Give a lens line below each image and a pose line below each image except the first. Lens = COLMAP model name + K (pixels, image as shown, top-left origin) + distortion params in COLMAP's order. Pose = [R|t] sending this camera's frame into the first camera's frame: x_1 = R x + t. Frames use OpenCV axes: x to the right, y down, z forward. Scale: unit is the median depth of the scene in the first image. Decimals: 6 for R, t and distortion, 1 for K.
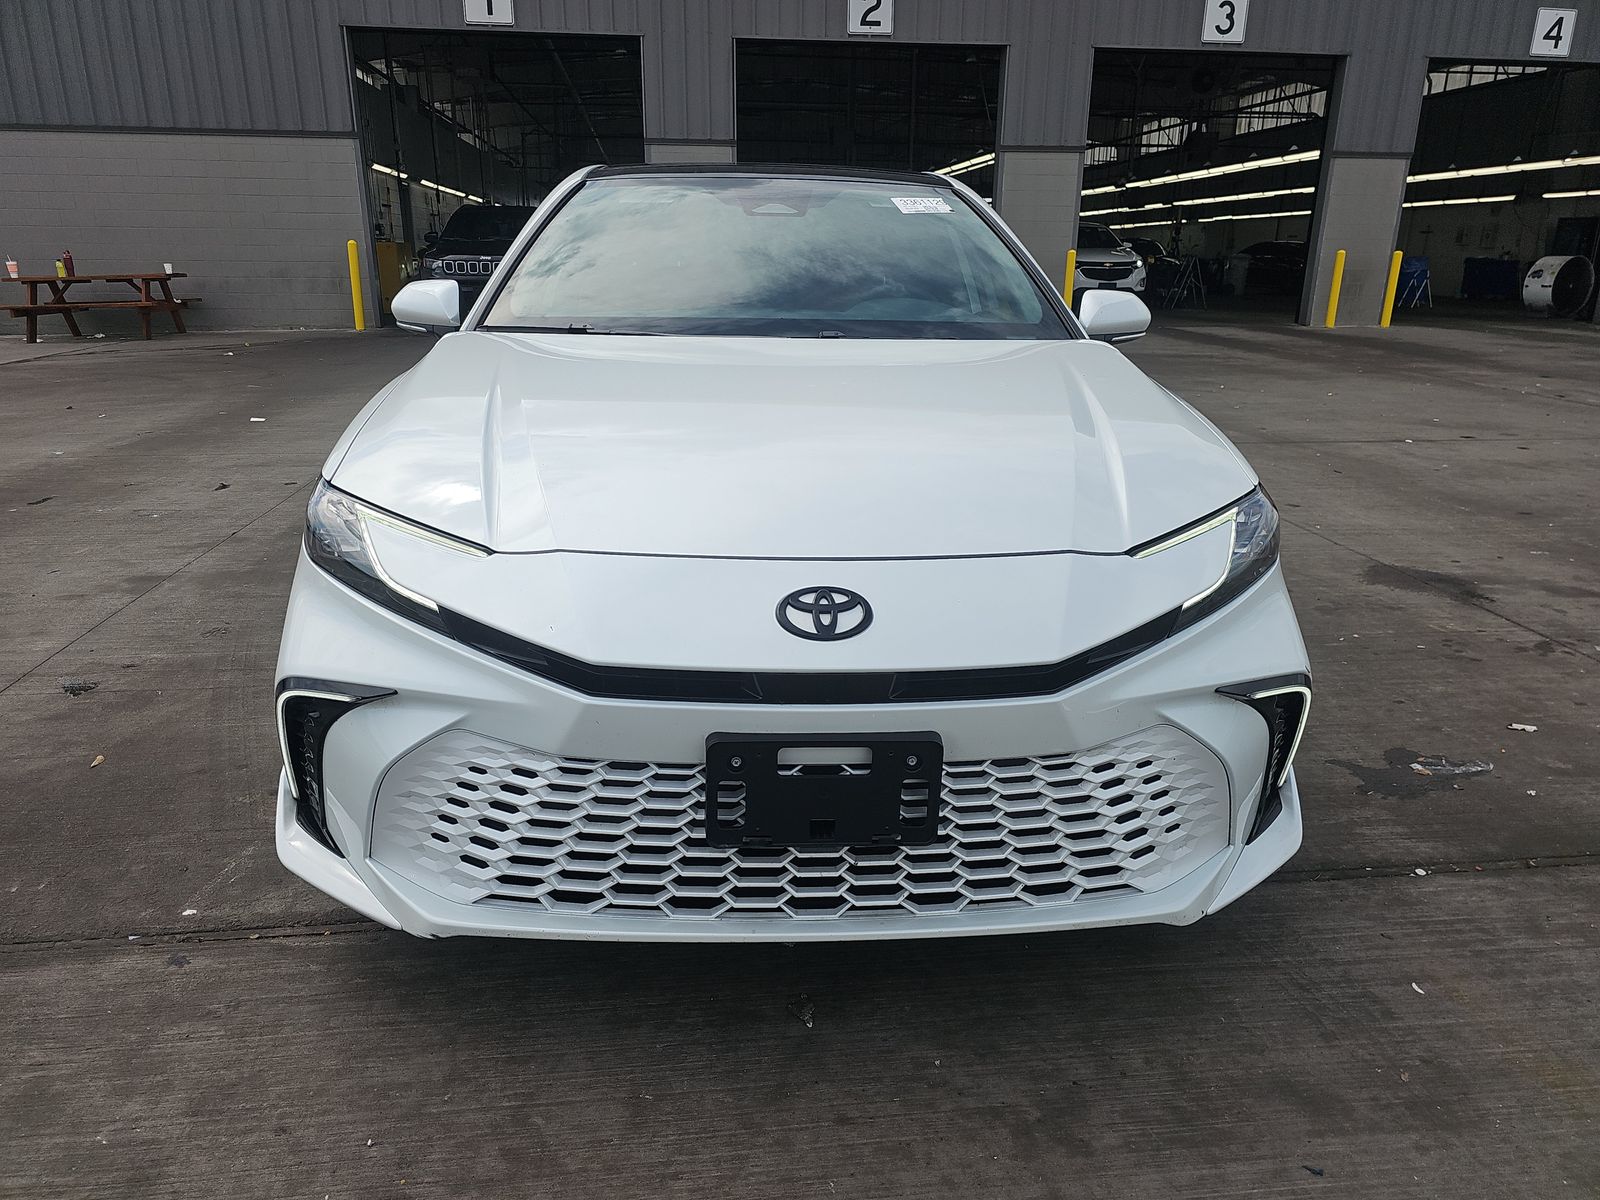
lens RADIAL K [[1091.0, 0, 800.0], [0, 1091.0, 600.0], [0, 0, 1]] dist [0.046035, -0.040735]
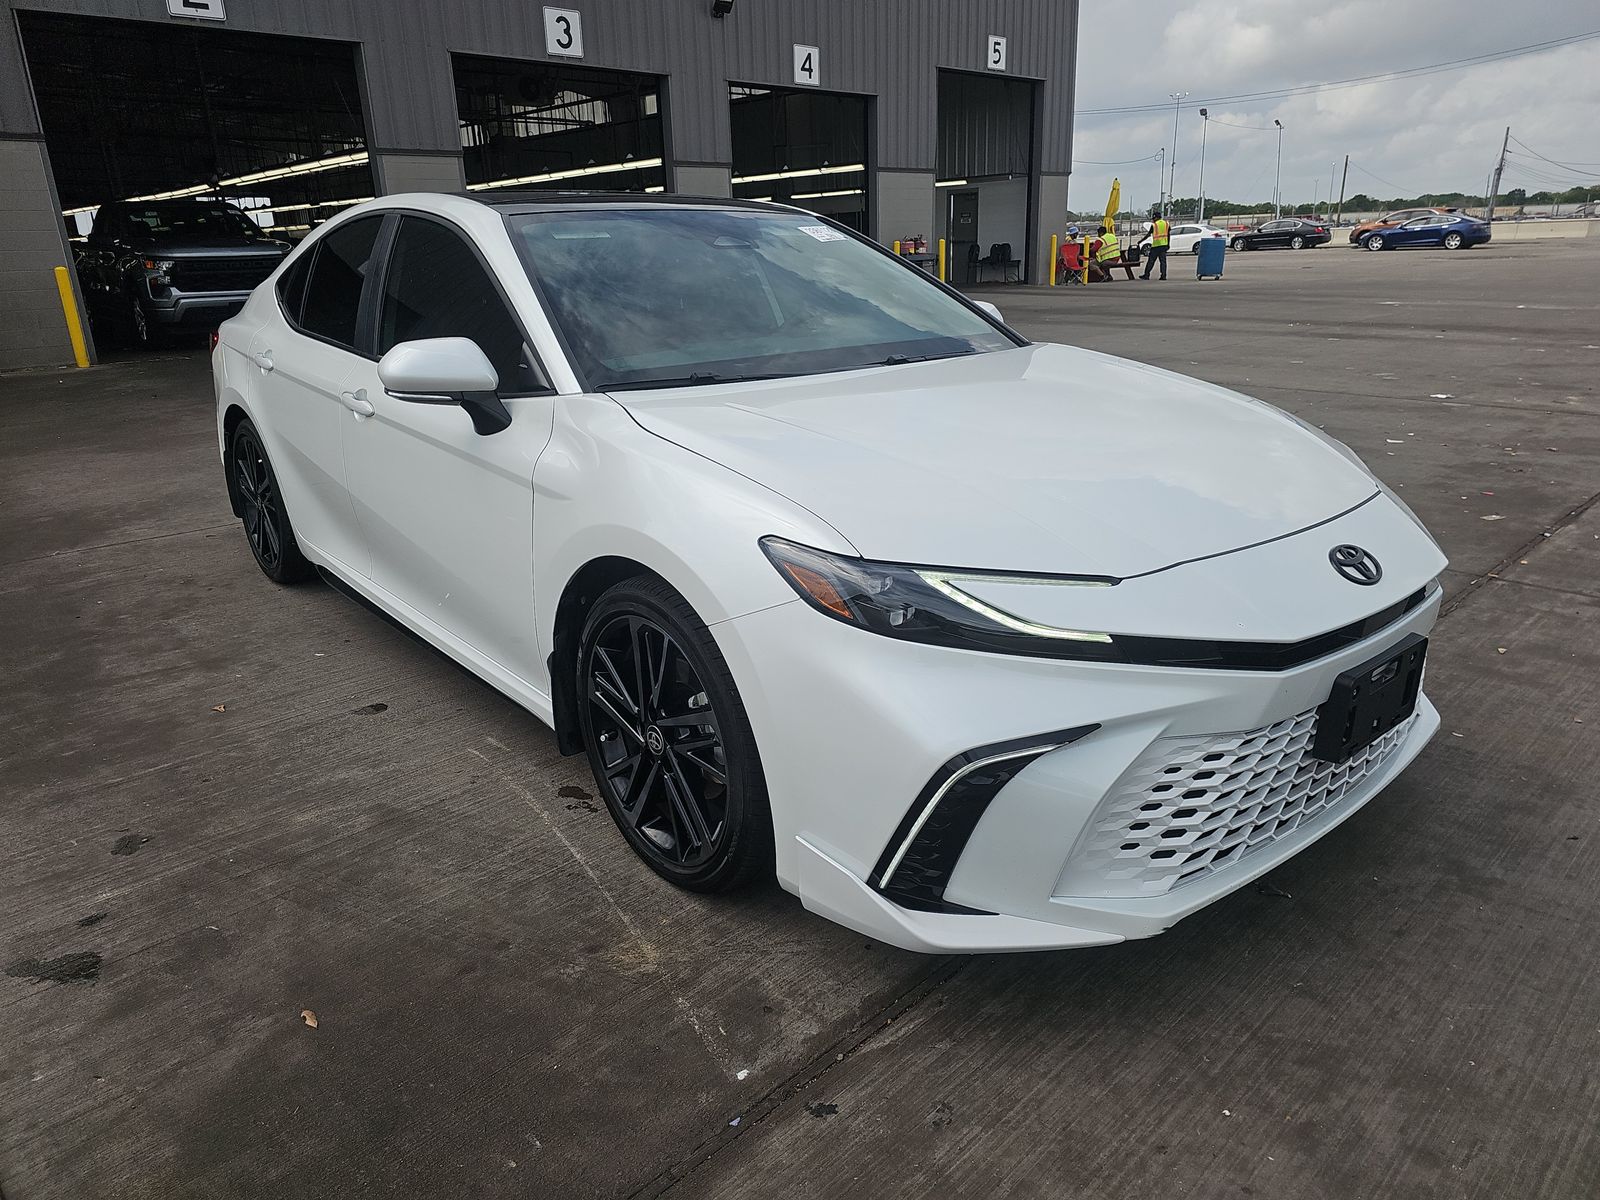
lens RADIAL K [[1091.0, 0, 800.0], [0, 1091.0, 600.0], [0, 0, 1]] dist [0.046035, -0.040735]
pose [[0.785831, -0.222095, 0.577186, -0.485670], [0.219641, 0.972675, 0.075237, -0.073488], [-0.578124, 0.067650, 0.813139, 0.120041]]
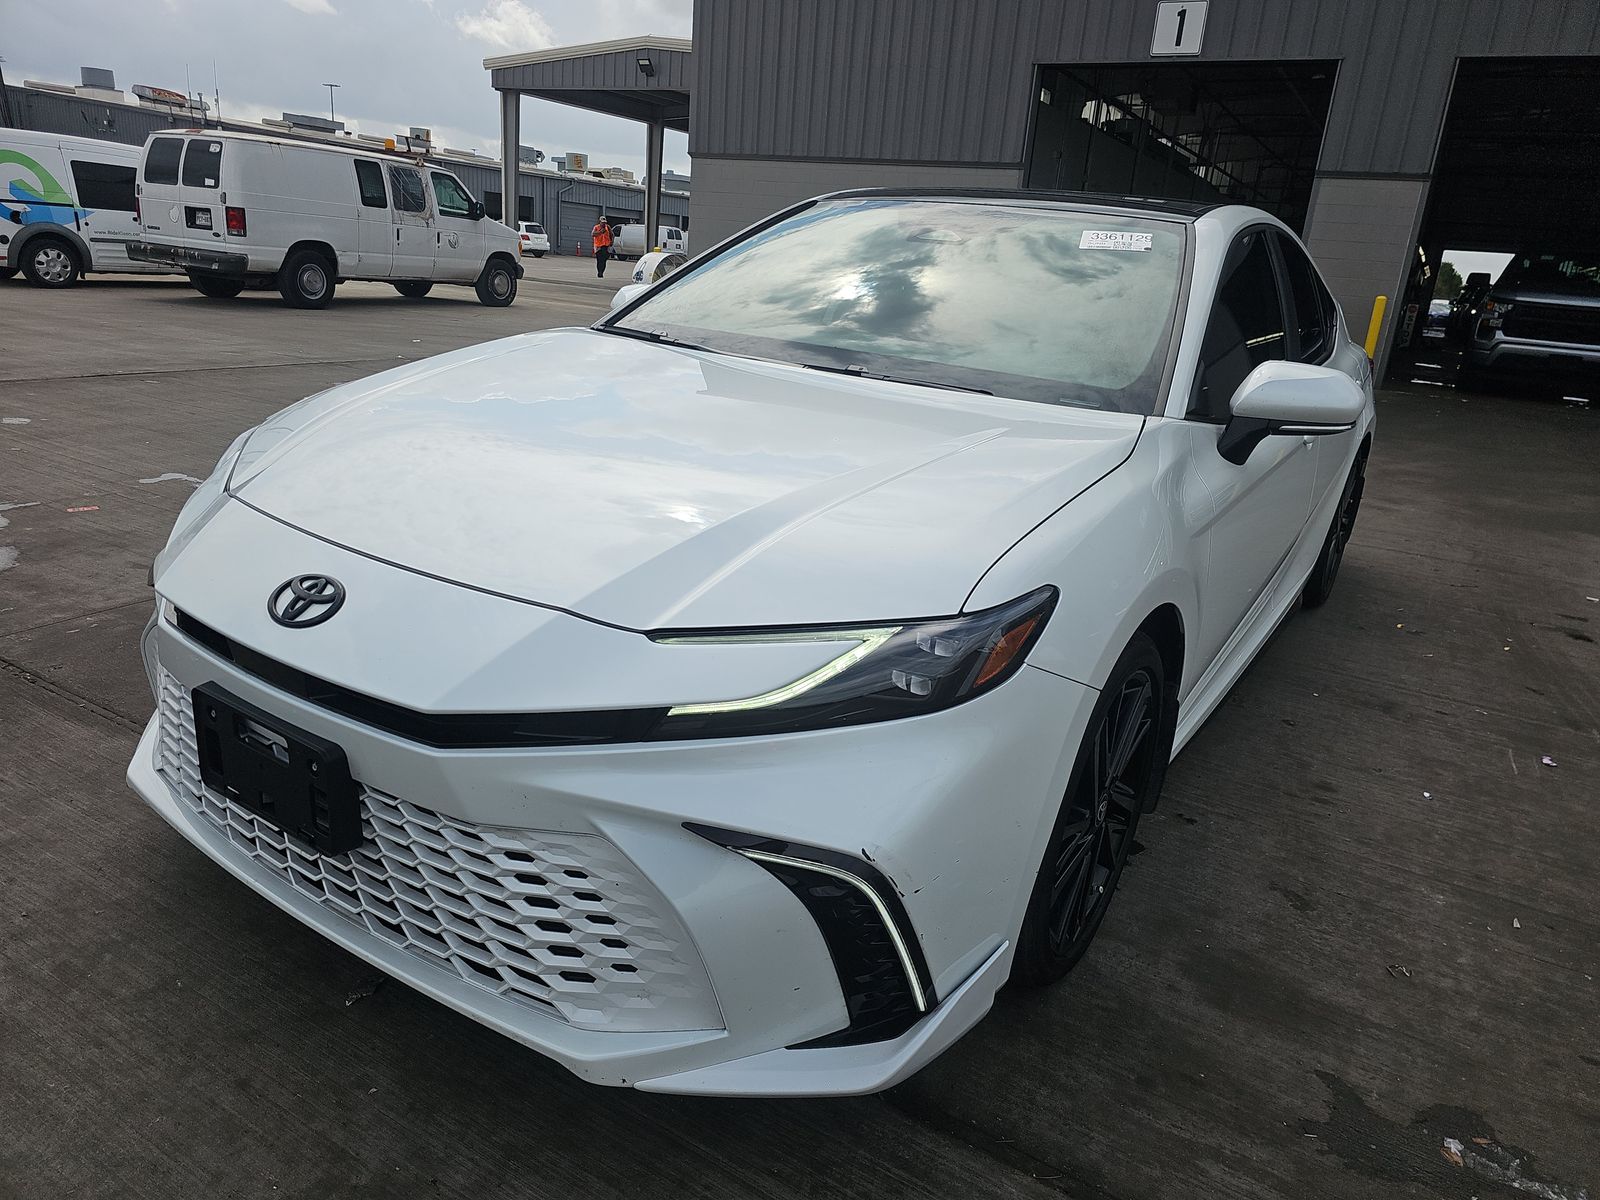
lens RADIAL K [[1091.0, 0, 800.0], [0, 1091.0, 600.0], [0, 0, 1]] dist [0.046035, -0.040735]
pose [[0.786985, 0.238048, -0.569200, 0.373042], [-0.253337, 0.965887, 0.053681, -0.061619], [0.562562, 0.101953, 0.820445, 0.158439]]
